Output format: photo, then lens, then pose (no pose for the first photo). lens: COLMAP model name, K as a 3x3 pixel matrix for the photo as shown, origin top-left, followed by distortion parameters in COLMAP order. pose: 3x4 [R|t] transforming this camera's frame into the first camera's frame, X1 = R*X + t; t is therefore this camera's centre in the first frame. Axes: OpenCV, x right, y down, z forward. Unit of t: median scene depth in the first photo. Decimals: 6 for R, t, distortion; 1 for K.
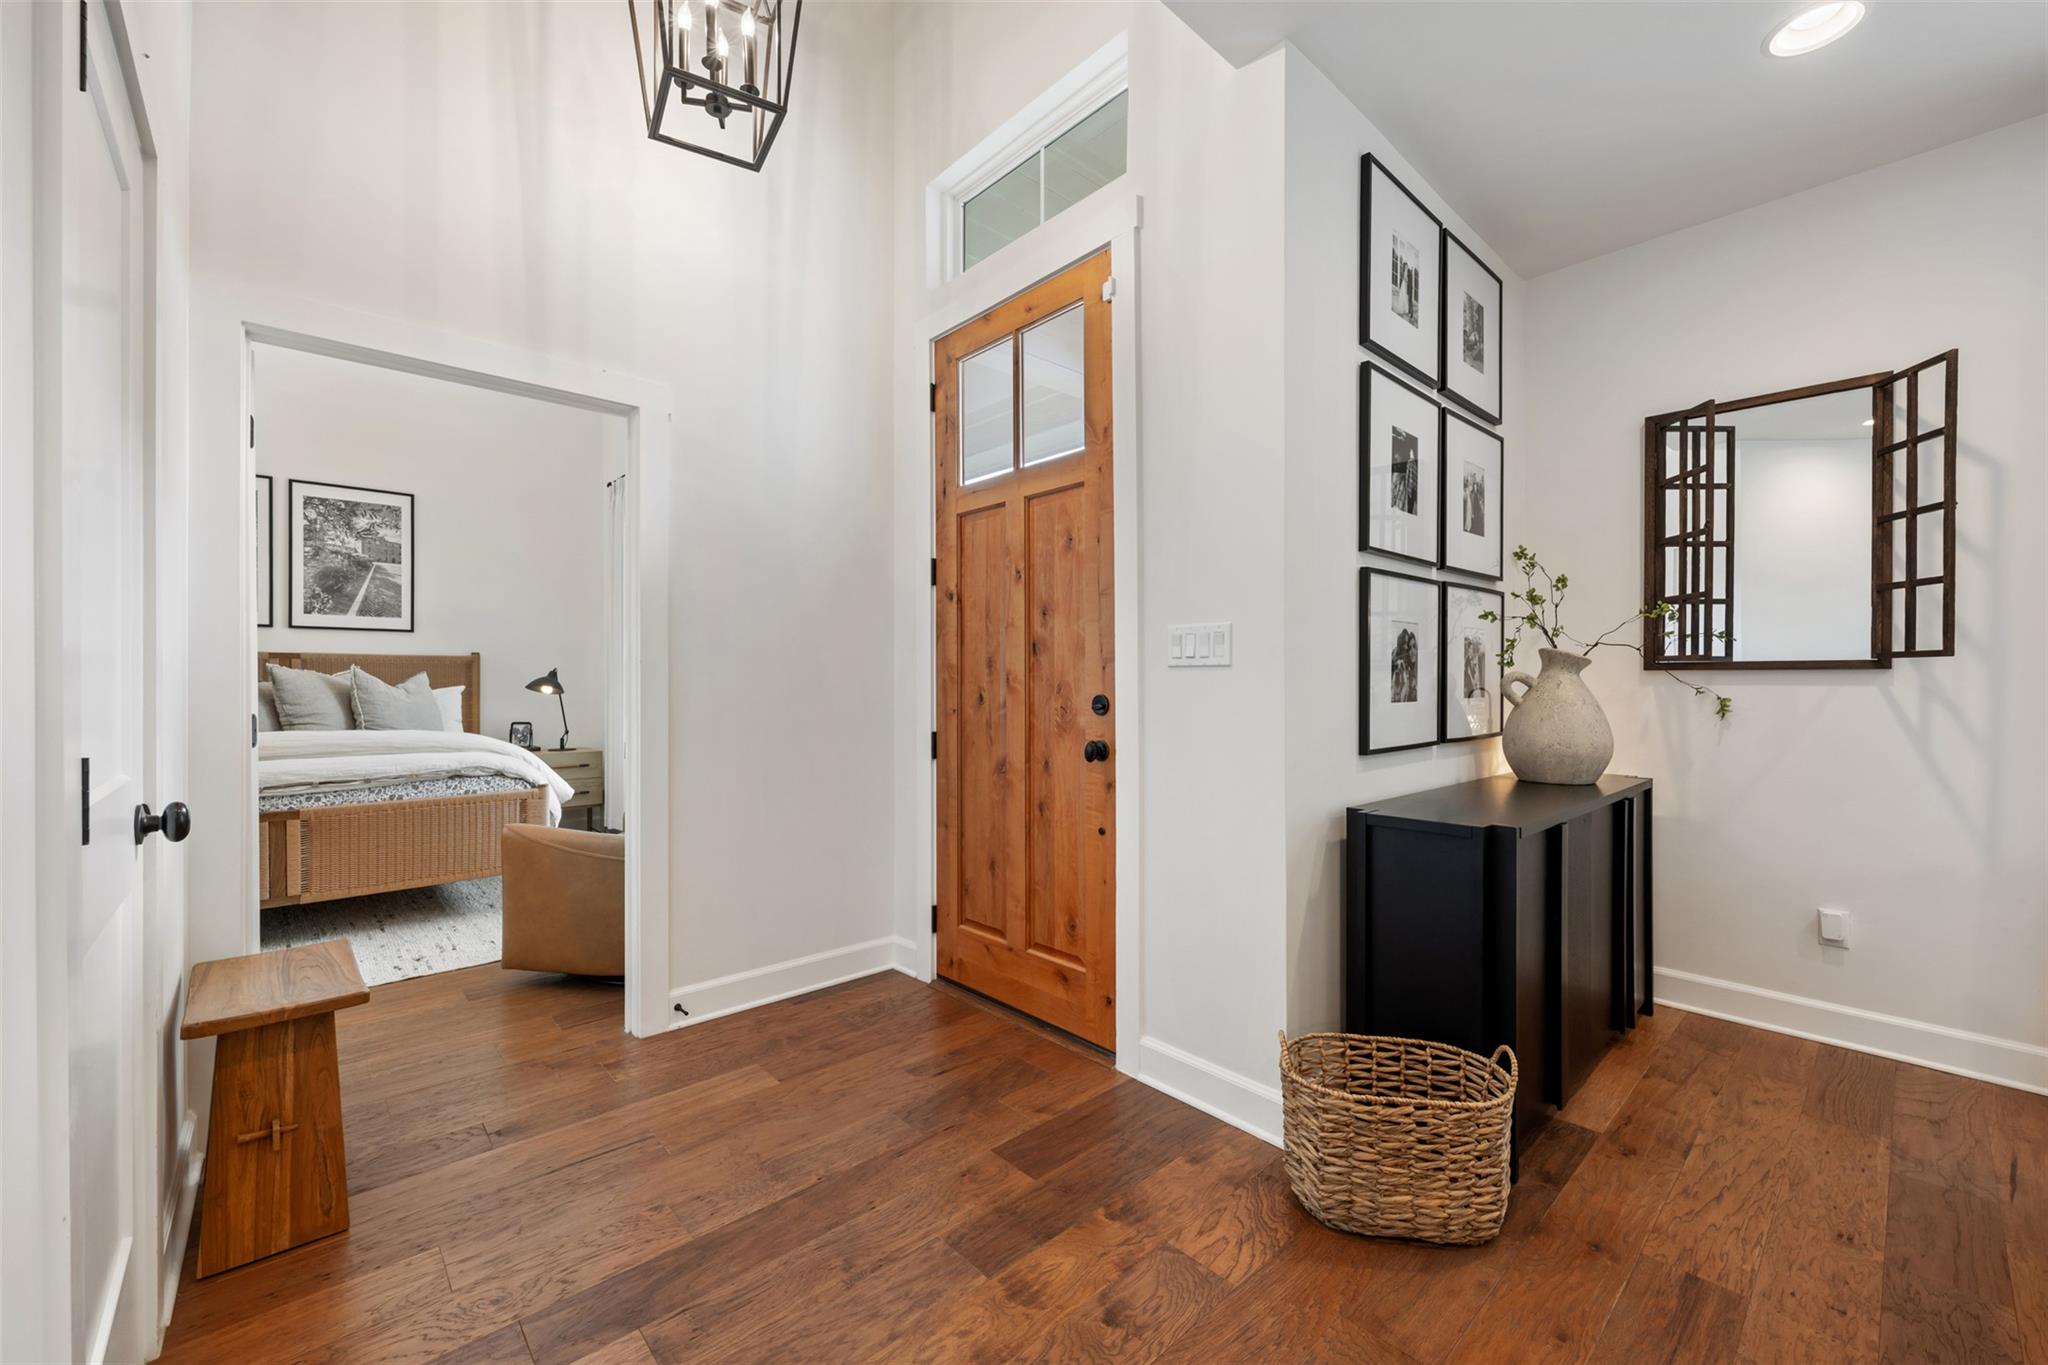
lens RADIAL K [[805.3, 0, 1010.6], [0, 805.3, 681.9], [0, 0, 1]] dist [0.001412, 0.000144]
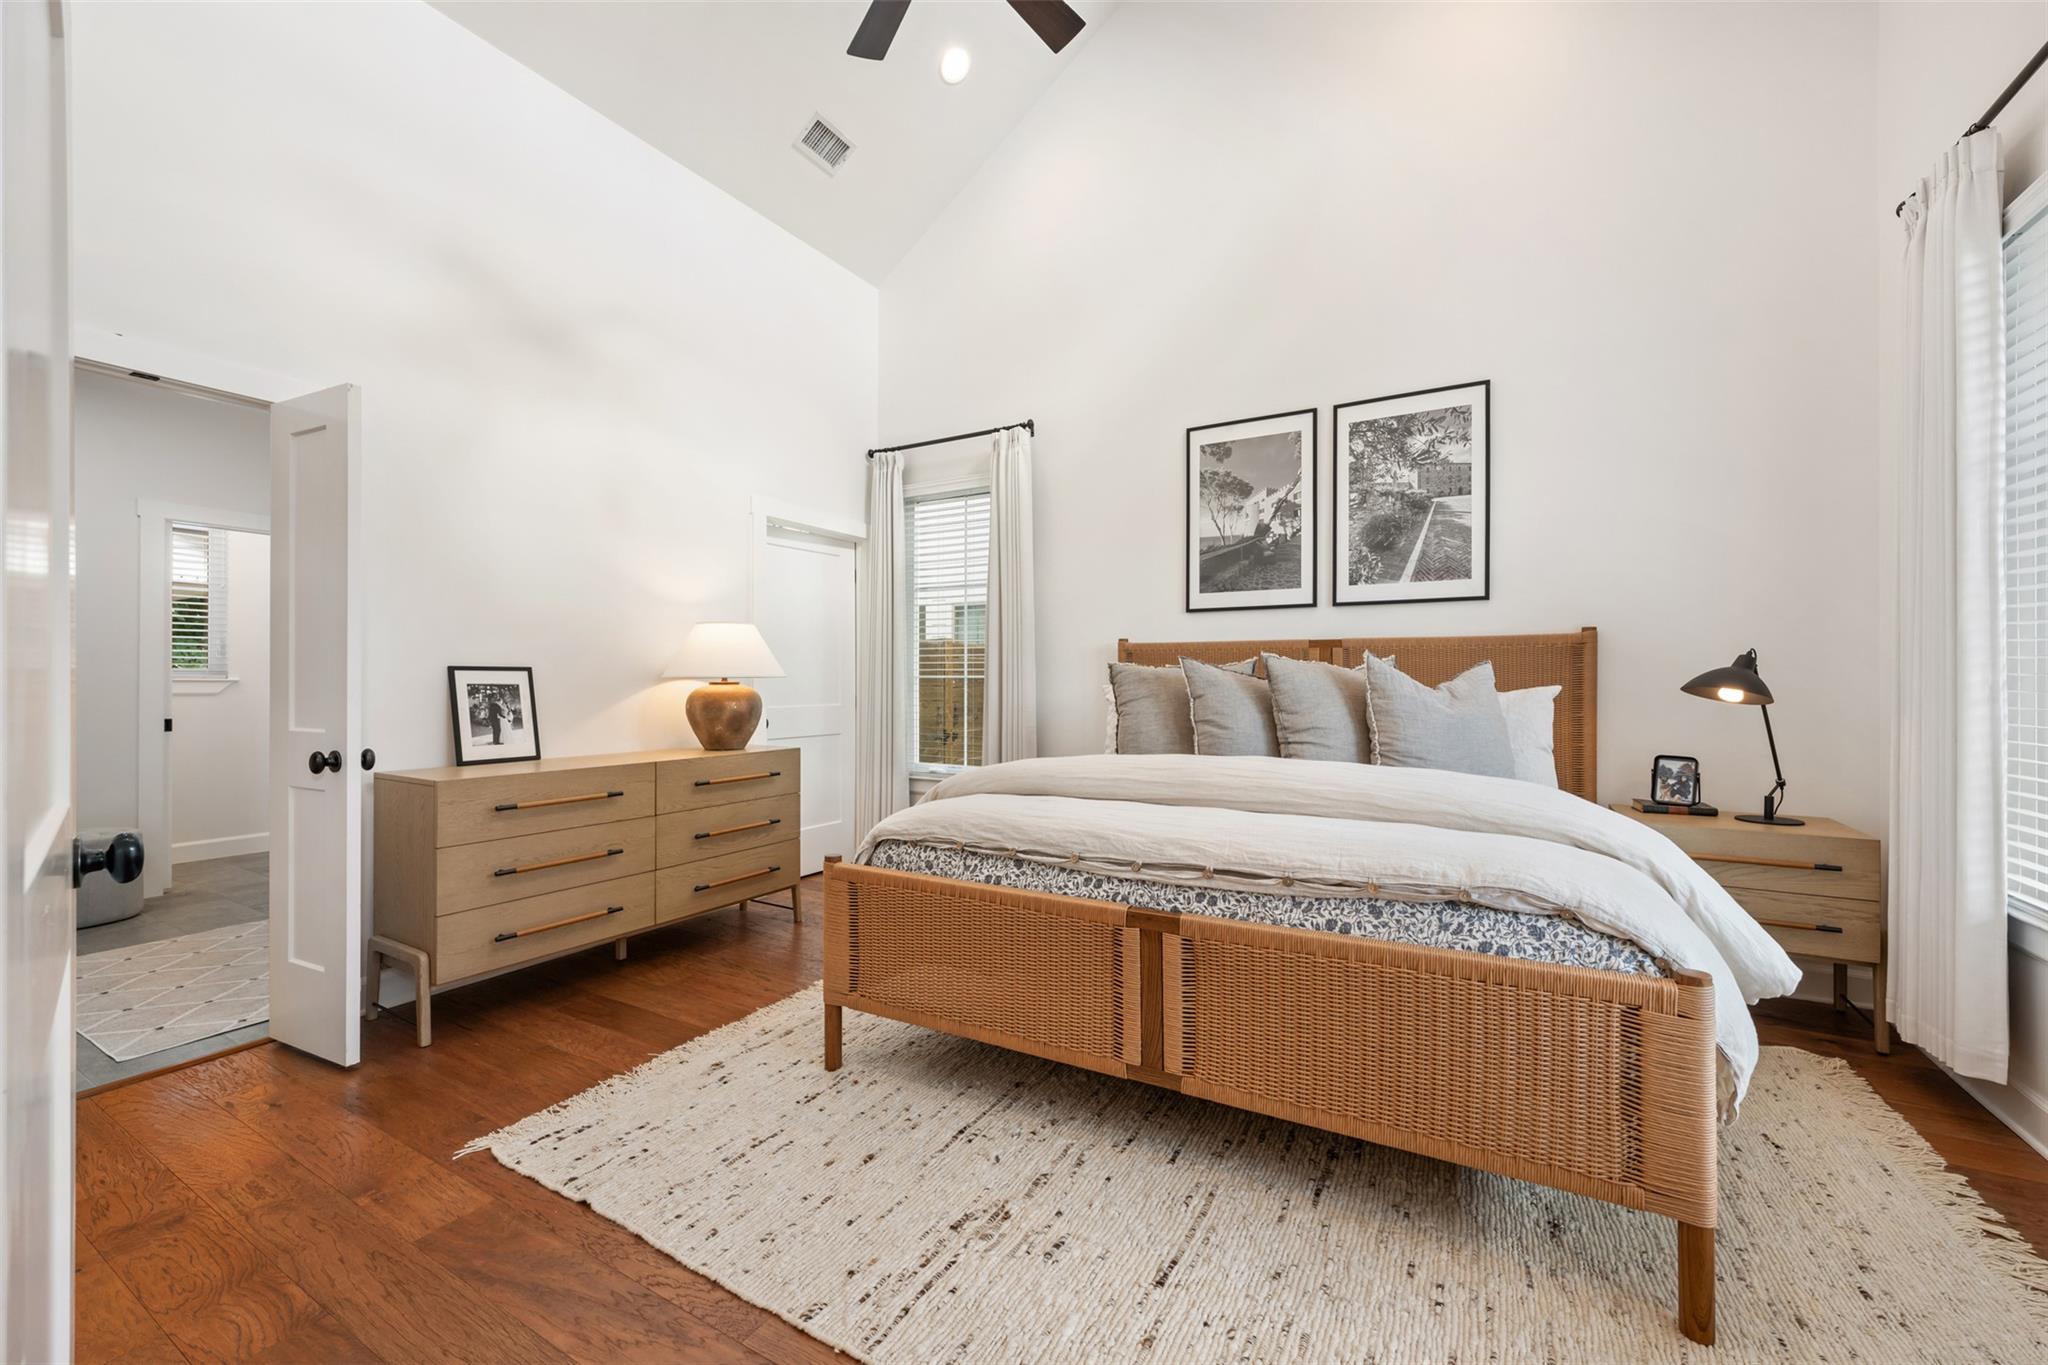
lens RADIAL K [[813.6, 0, 1020.0], [0, 813.6, 683.3], [0, 0, 1]] dist [0.000160, 0.000048]
pose [[0.308374, 0.004697, -0.951254, -0.343610], [0.000495, 0.999987, 0.005098, 0.000076], [0.951265, -0.002043, 0.308368, 0.627484]]
